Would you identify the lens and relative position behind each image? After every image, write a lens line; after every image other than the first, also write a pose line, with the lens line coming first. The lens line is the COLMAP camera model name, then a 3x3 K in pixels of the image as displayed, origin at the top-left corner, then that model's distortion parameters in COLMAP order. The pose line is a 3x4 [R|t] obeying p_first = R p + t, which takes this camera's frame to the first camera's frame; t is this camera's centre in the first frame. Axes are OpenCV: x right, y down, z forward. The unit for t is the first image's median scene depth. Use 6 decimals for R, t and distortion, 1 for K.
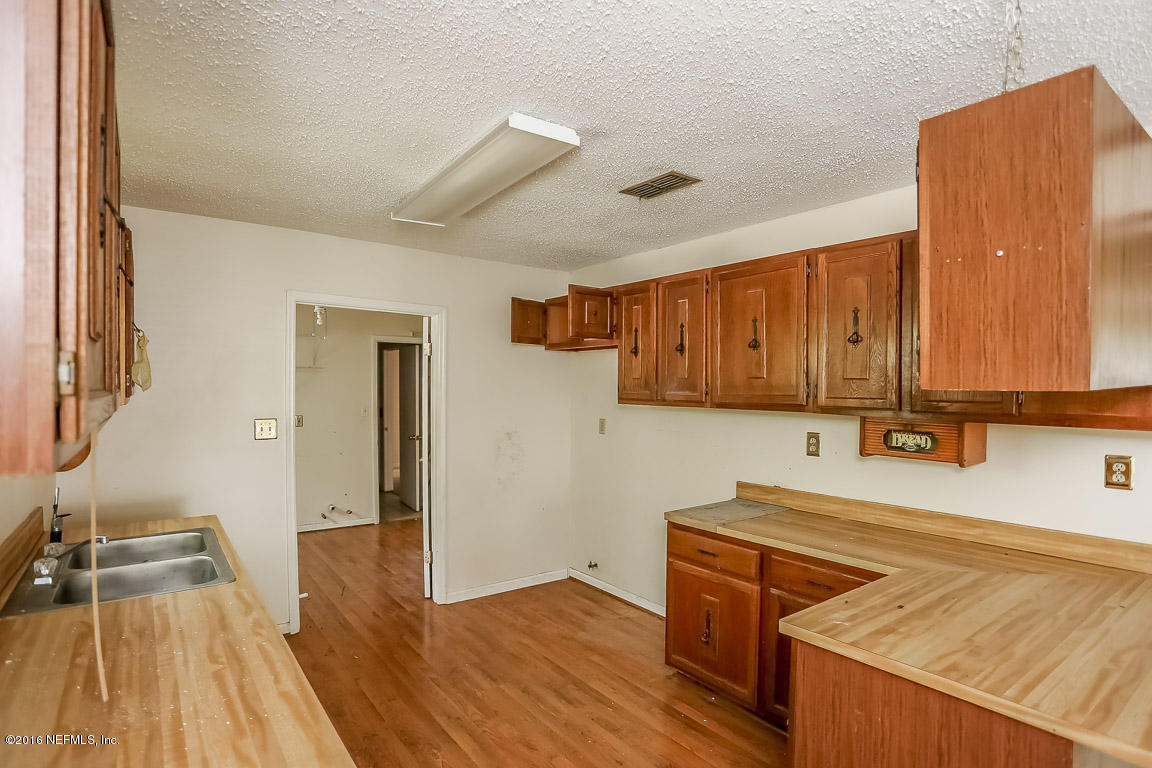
lens RADIAL K [[576.2, 0, 576.9], [0, 576.2, 386.2], [0, 0, 1]] dist [-0.014806, 0.001648]
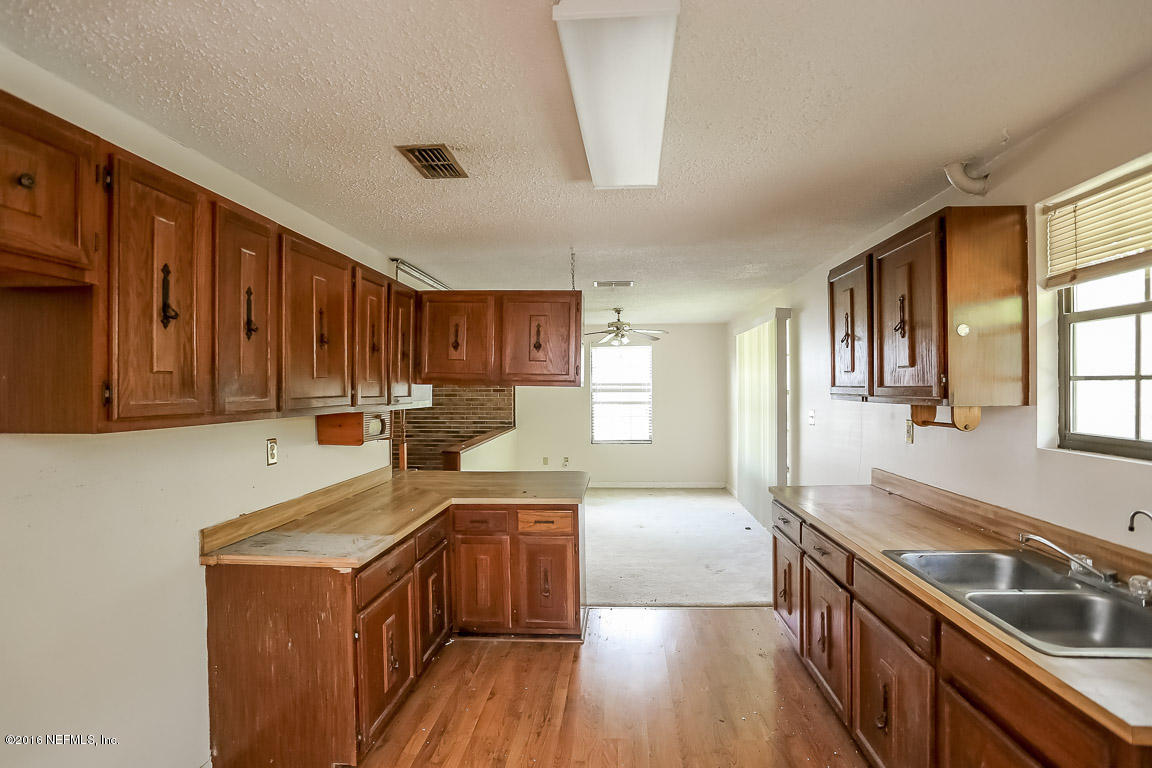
lens RADIAL K [[576.2, 0, 575.7], [0, 576.2, 383.3], [0, 0, 1]] dist [-0.014806, 0.001648]
pose [[-0.724989, 0.003967, 0.688749, -0.507262], [0.005823, 0.999983, 0.000369, -0.003044], [-0.688735, 0.004278, -0.725000, 1.216040]]
